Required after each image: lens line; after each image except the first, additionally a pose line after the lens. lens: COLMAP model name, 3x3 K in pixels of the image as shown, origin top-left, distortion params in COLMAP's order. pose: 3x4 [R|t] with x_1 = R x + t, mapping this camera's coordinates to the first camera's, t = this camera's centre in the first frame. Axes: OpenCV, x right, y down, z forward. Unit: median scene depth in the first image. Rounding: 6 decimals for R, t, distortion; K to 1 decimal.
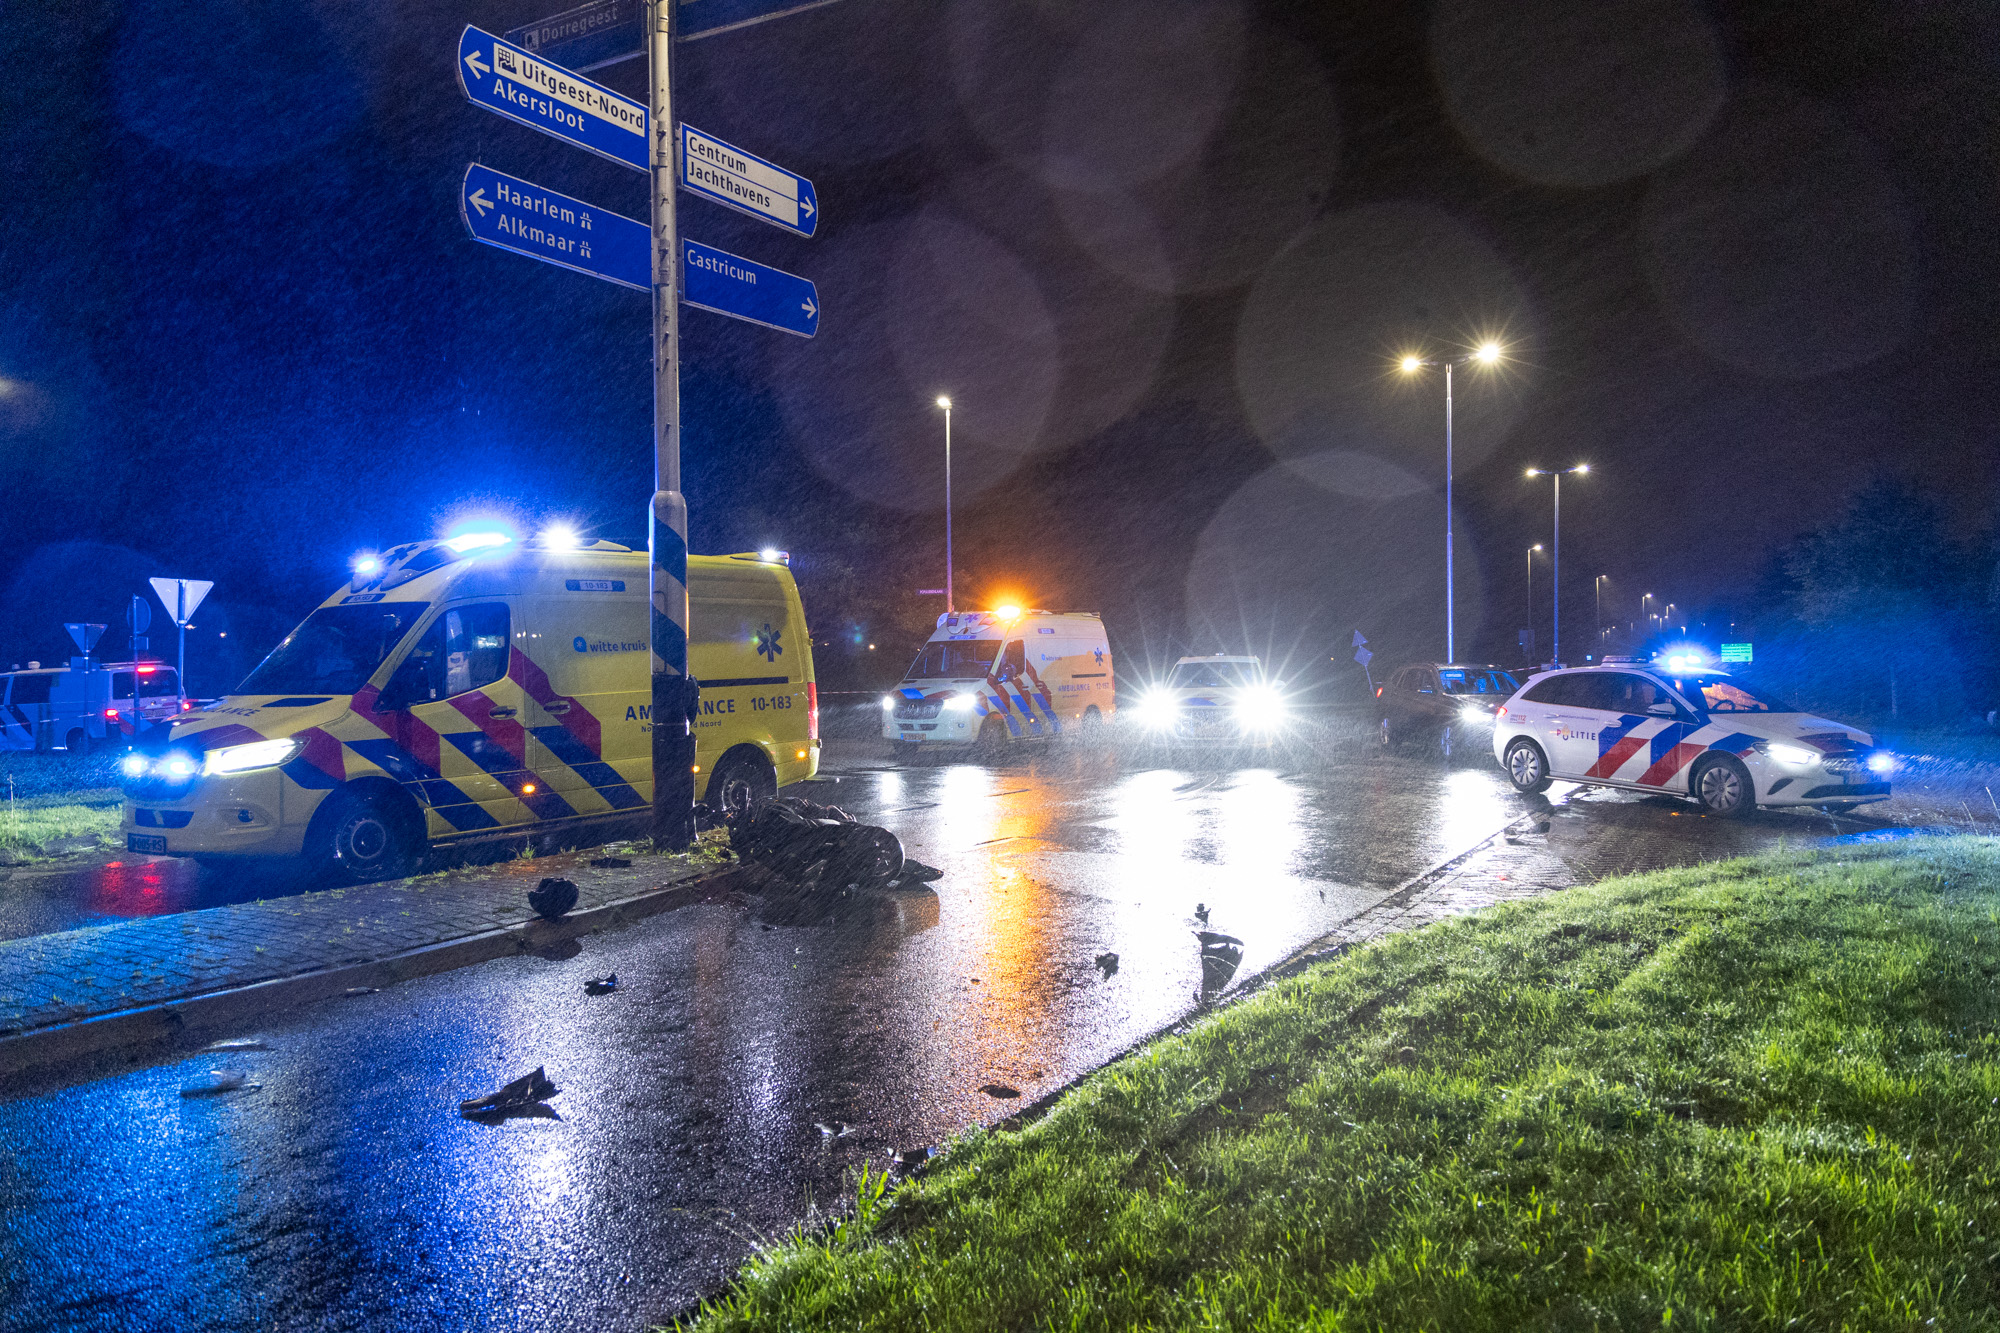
lens RADIAL K [[1318.8, 0, 1007.3], [0, 1318.8, 670.5], [0, 0, 1]] dist [0.004759, -0.000021]
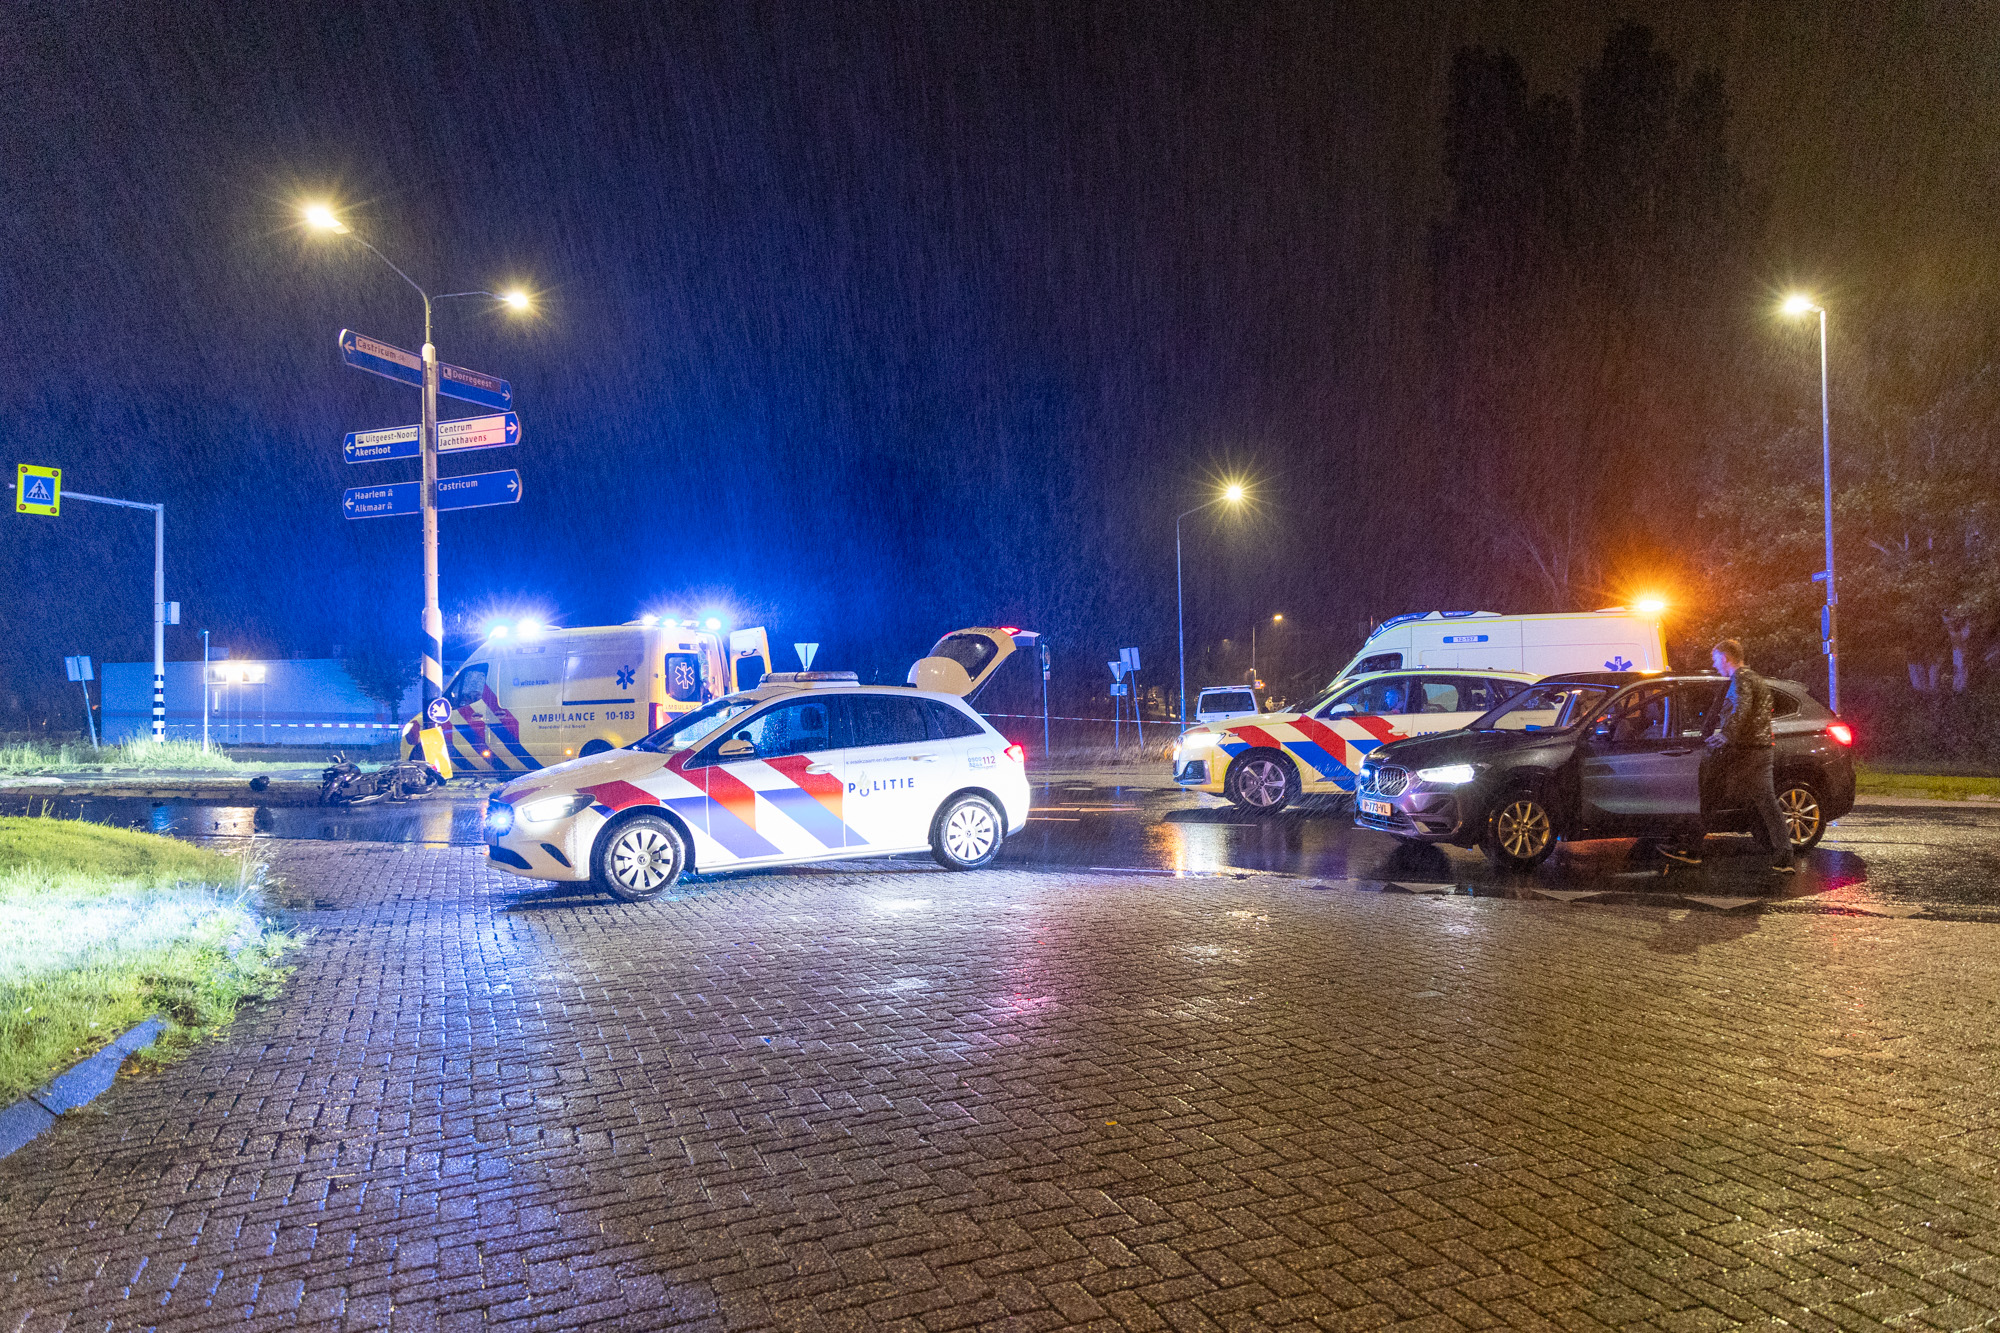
lens RADIAL K [[1318.8, 0, 999.6], [0, 1318.8, 664.2], [0, 0, 1]] dist [0.004759, -0.000021]
pose [[0.167955, -0.023464, -0.985515, 1.847983], [0.005959, 0.999723, -0.022787, 0.002472], [0.985777, -0.002046, 0.168048, 1.493791]]
